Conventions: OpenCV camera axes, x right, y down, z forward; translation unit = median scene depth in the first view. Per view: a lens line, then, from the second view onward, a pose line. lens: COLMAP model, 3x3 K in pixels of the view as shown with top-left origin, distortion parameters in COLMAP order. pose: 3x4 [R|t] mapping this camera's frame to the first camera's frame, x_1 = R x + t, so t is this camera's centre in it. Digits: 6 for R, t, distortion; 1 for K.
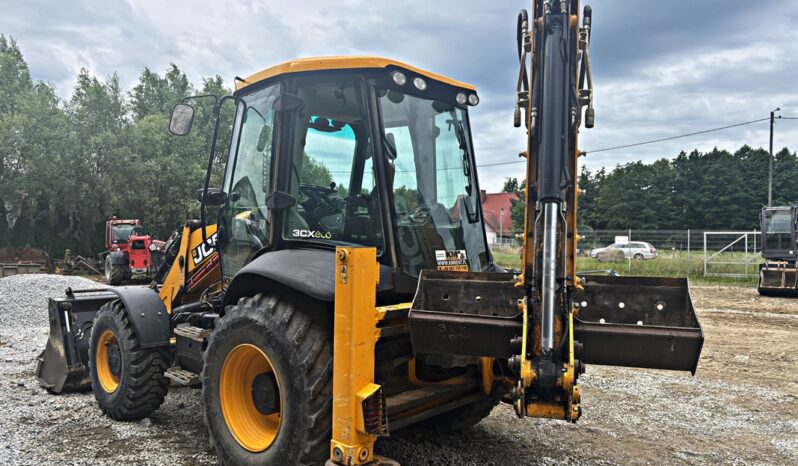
lens RADIAL K [[603.0, 0, 386.4], [0, 603.0, 230.7], [0, 0, 1]] dist [0.041537, -0.048415]
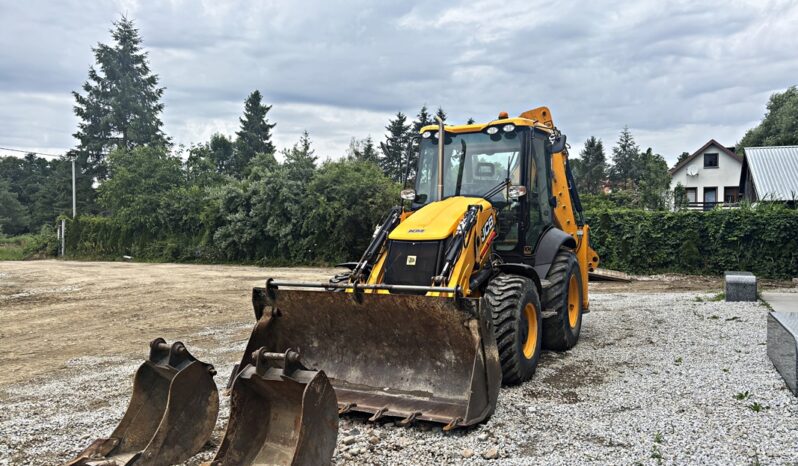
lens RADIAL K [[603.0, 0, 400.4], [0, 603.0, 232.2], [0, 0, 1]] dist [0.041537, -0.048415]
pose [[-0.261143, -0.009654, 0.965252, -1.413909], [-0.007885, 0.999938, 0.007868, 0.027107], [-0.965268, -0.005557, -0.261203, 1.465449]]
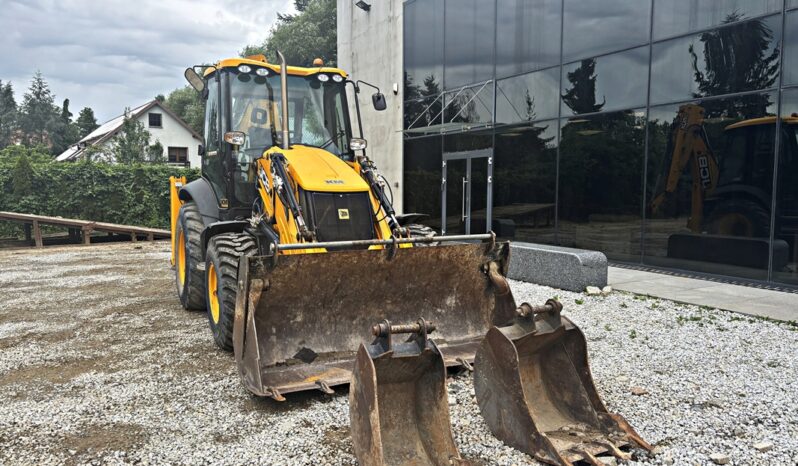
lens RADIAL K [[603.0, 0, 405.0], [0, 603.0, 238.1], [0, 0, 1]] dist [0.041537, -0.048415]
pose [[-0.937510, -0.036078, 0.346082, -0.803769], [-0.010491, 0.997089, 0.075524, 0.050310], [-0.347800, 0.067174, -0.935159, 2.071953]]
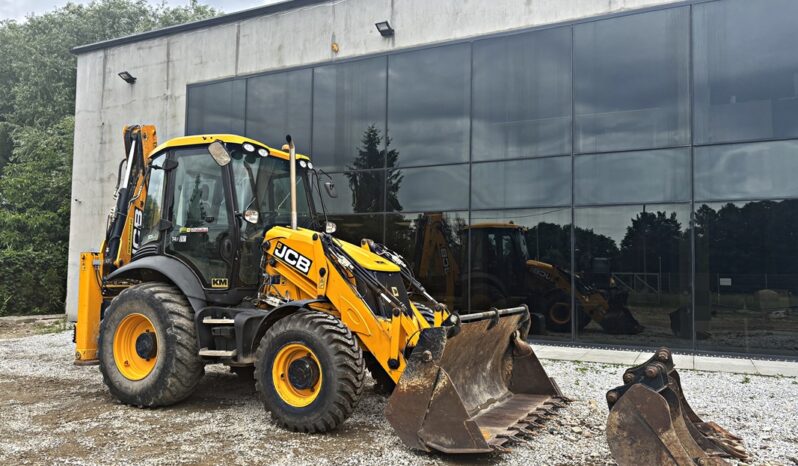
lens RADIAL K [[603.0, 0, 399.2], [0, 603.0, 234.9], [0, 0, 1]] dist [0.041537, -0.048415]
pose [[-0.971282, -0.035349, -0.235291, -0.096367], [-0.016327, 0.996473, -0.082307, 0.073940], [0.237371, -0.076101, -0.968434, 2.243286]]
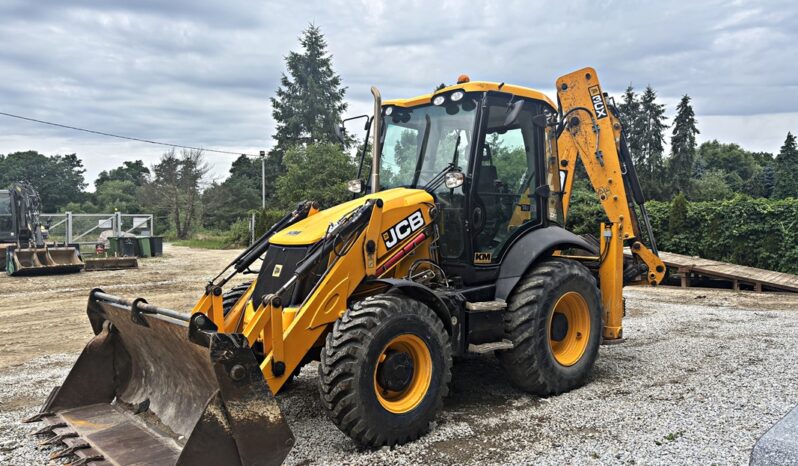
lens RADIAL K [[603.0, 0, 401.3], [0, 603.0, 225.2], [0, 0, 1]] dist [0.041537, -0.048415]
pose [[0.093856, -0.012758, 0.995504, -1.204917], [-0.007364, 0.999882, 0.013509, 0.008652], [-0.995559, -0.008599, 0.093751, 0.898164]]
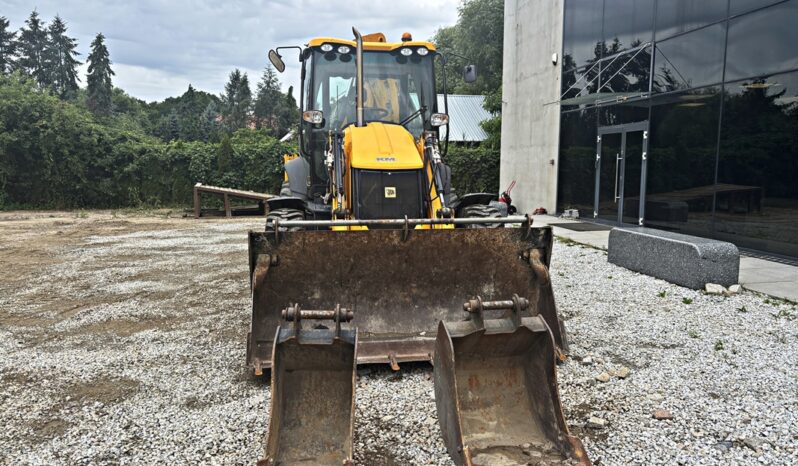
lens RADIAL K [[603.0, 0, 401.7], [0, 603.0, 237.4], [0, 0, 1]] dist [0.041537, -0.048415]
pose [[-0.766532, -0.084617, 0.636607, -1.001657], [-0.014539, 0.993314, 0.114524, 0.047925], [-0.642041, 0.078530, -0.762638, 1.901828]]
